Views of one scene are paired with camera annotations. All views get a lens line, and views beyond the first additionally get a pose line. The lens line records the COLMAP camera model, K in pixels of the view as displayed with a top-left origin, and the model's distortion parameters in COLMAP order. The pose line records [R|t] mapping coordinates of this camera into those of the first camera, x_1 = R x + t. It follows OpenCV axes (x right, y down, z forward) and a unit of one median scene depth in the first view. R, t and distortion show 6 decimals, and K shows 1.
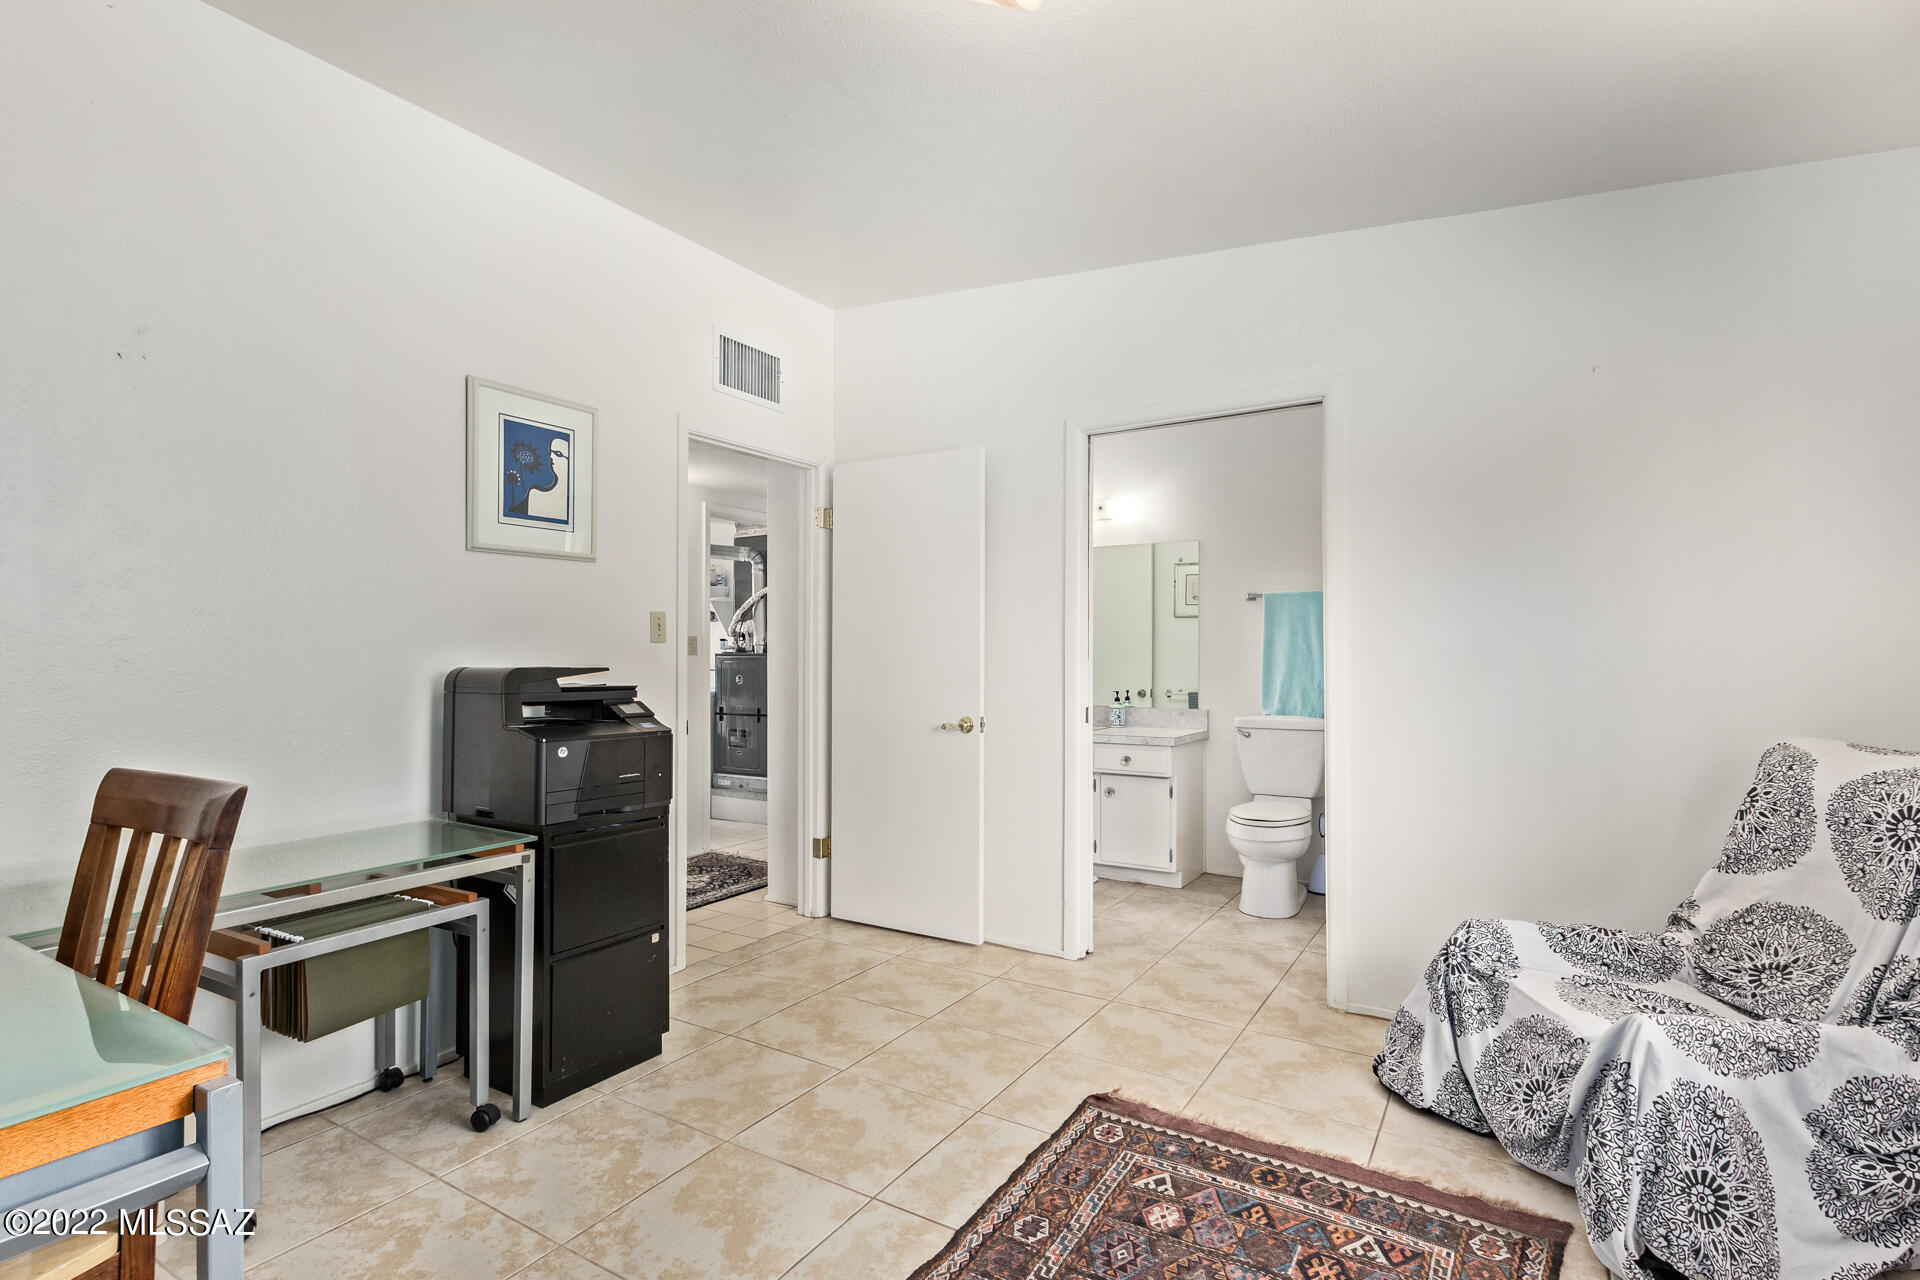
lens RADIAL K [[915.8, 0, 968.8], [0, 915.8, 634.5], [0, 0, 1]] dist [0.005462, -0.002908]
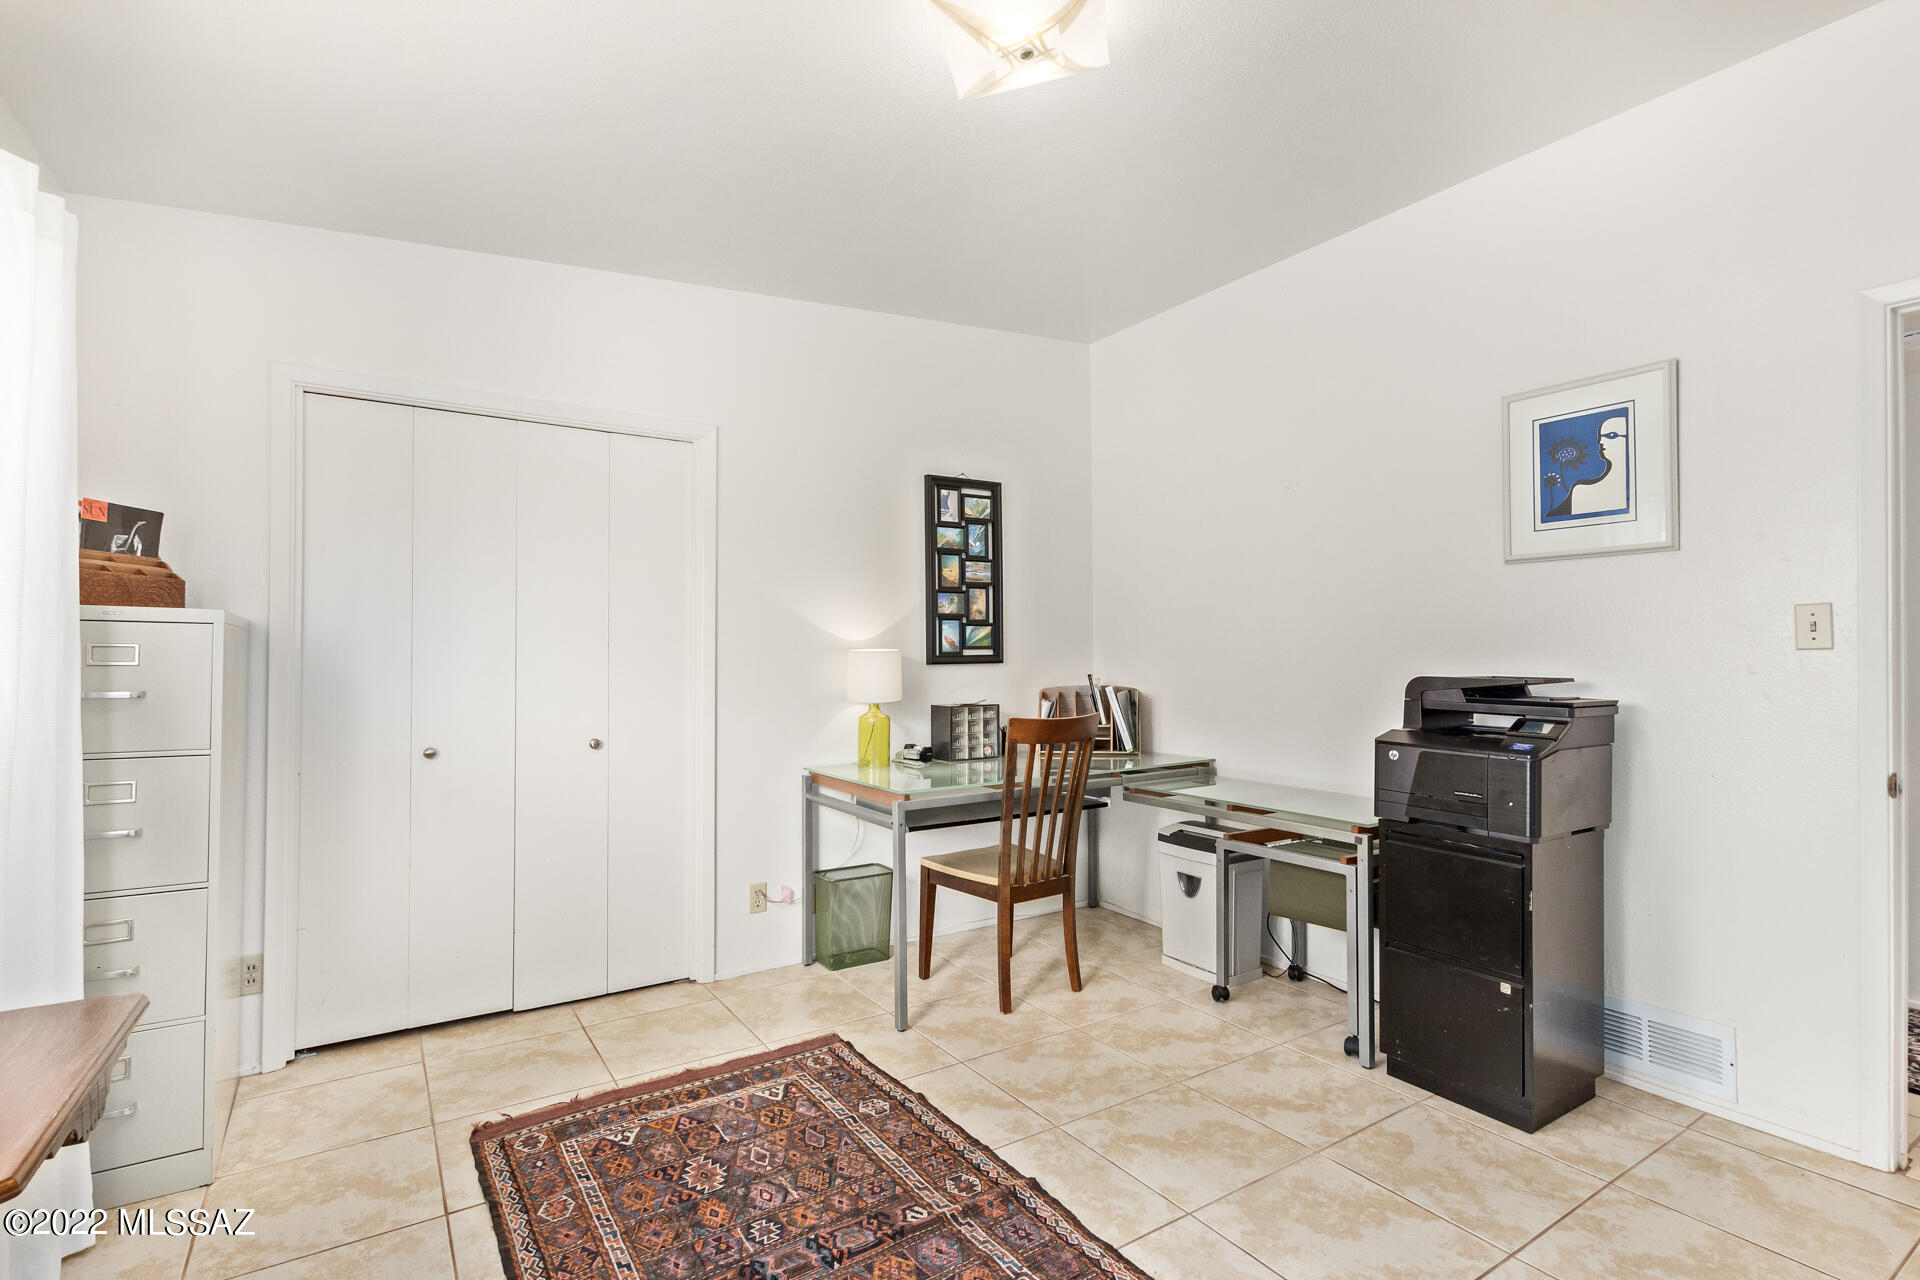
lens RADIAL K [[915.8, 0, 960.2], [0, 915.8, 645.1], [0, 0, 1]] dist [0.005462, -0.002908]
pose [[-0.421419, -0.007901, -0.906832, 0.774819], [0.011062, 0.999843, -0.013852, 0.009524], [0.906799, -0.015869, -0.421265, 1.030356]]
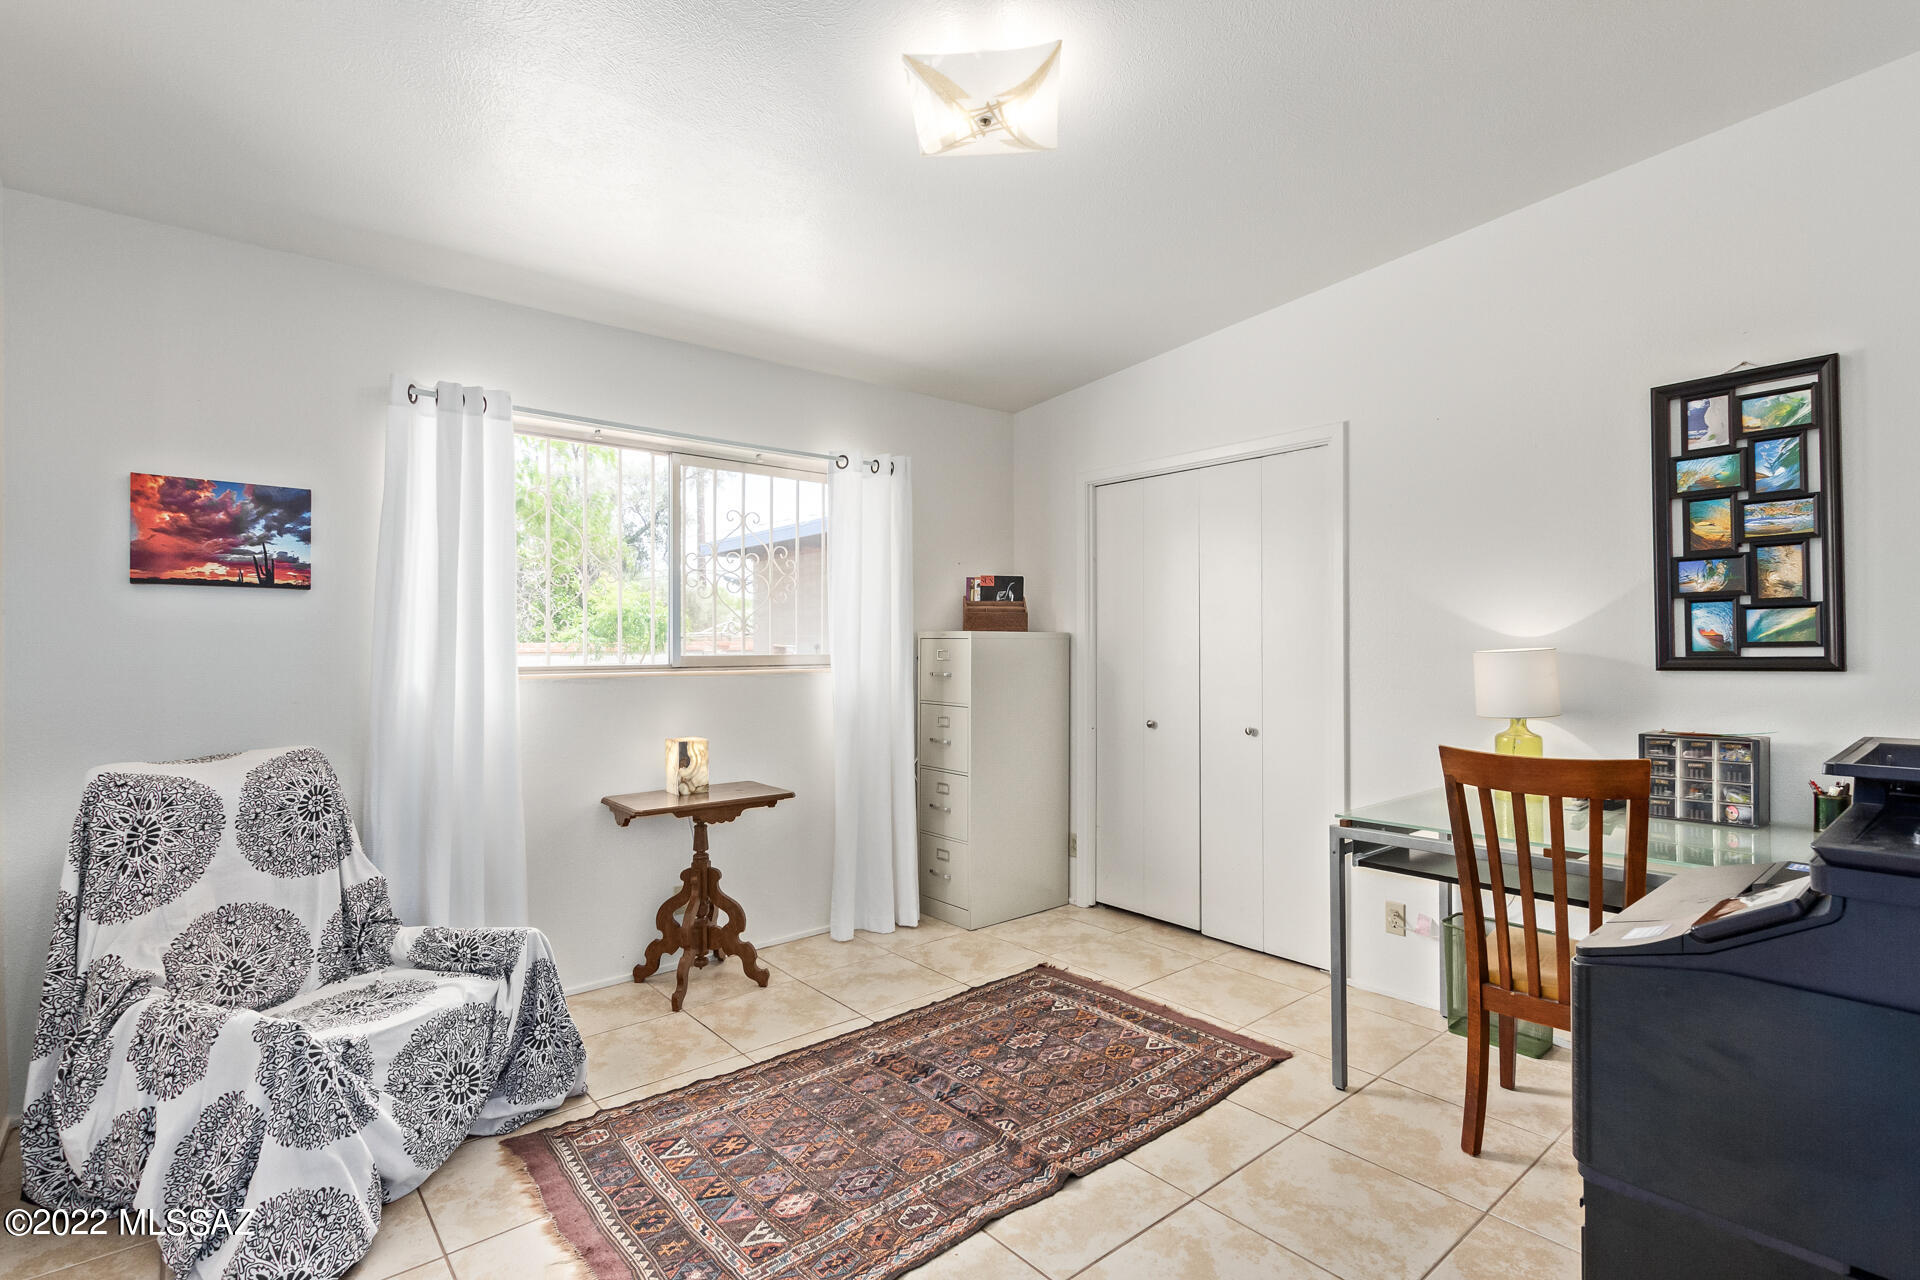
lens RADIAL K [[915.8, 0, 950.6], [0, 915.8, 642.7], [0, 0, 1]] dist [0.005462, -0.002908]
pose [[-0.943828, 0.008836, 0.330320, -0.262041], [0.004516, 0.999894, -0.013844, -0.001359], [-0.330407, -0.011574, -0.943768, 1.617697]]
